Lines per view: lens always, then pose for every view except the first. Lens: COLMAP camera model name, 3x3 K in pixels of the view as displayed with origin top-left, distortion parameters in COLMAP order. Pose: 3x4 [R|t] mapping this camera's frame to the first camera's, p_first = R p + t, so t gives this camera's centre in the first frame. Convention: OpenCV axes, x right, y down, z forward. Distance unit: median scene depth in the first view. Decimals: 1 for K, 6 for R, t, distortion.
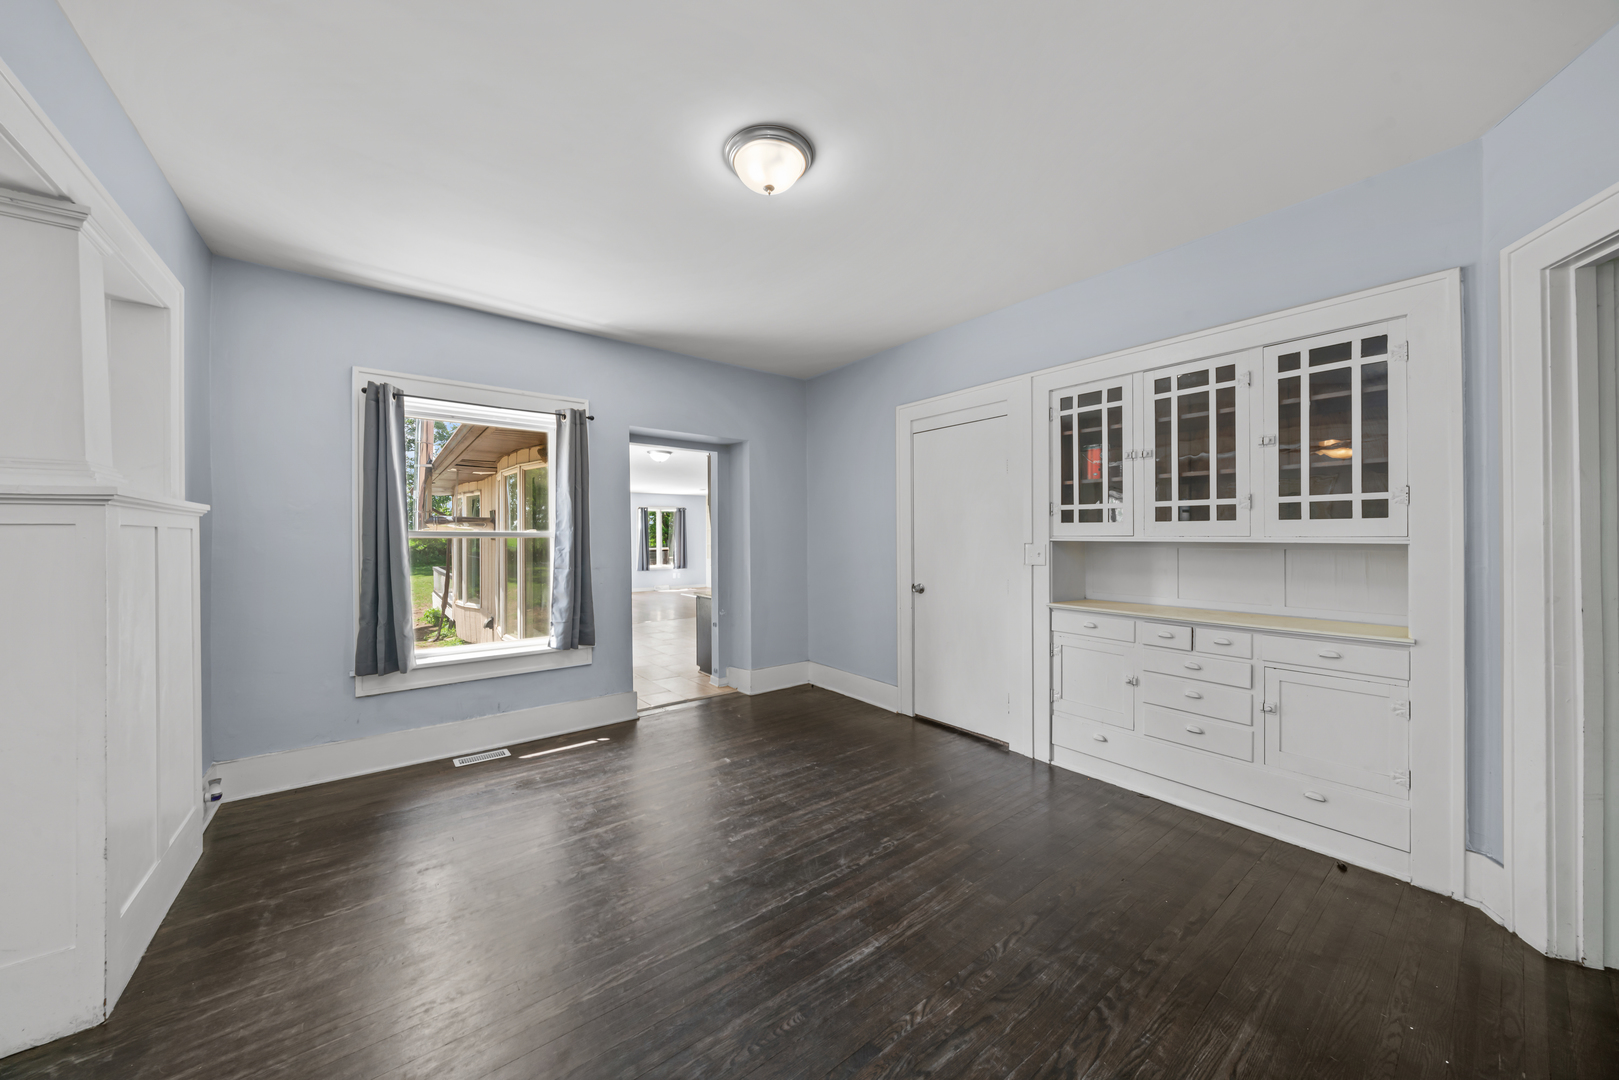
lens RADIAL K [[549.6, 0, 799.1], [0, 549.6, 536.9], [0, 0, 1]] dist [-0.007375, -0.000171]
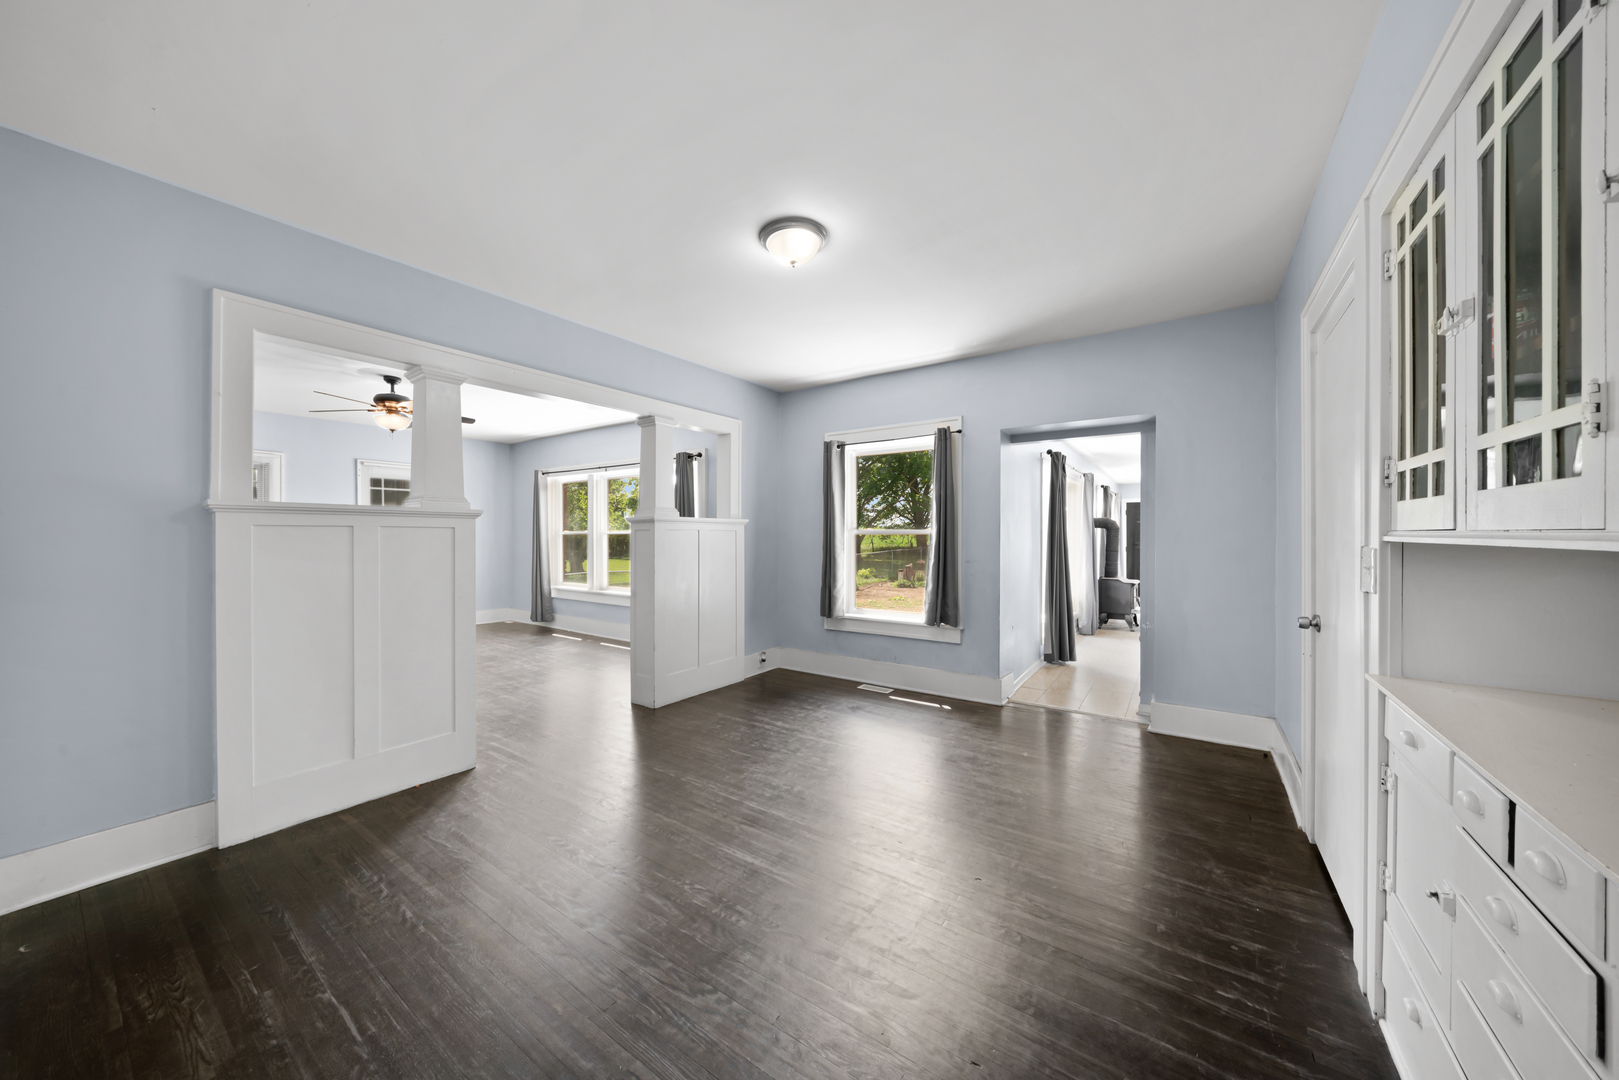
lens RADIAL K [[549.6, 0, 807.4], [0, 549.6, 534.7], [0, 0, 1]] dist [-0.007375, -0.000171]
pose [[0.309664, -0.000125, -0.950846, 0.739994], [0.000625, 1.000000, 0.000072, 0.001270], [0.950846, -0.000616, 0.309664, 0.395476]]
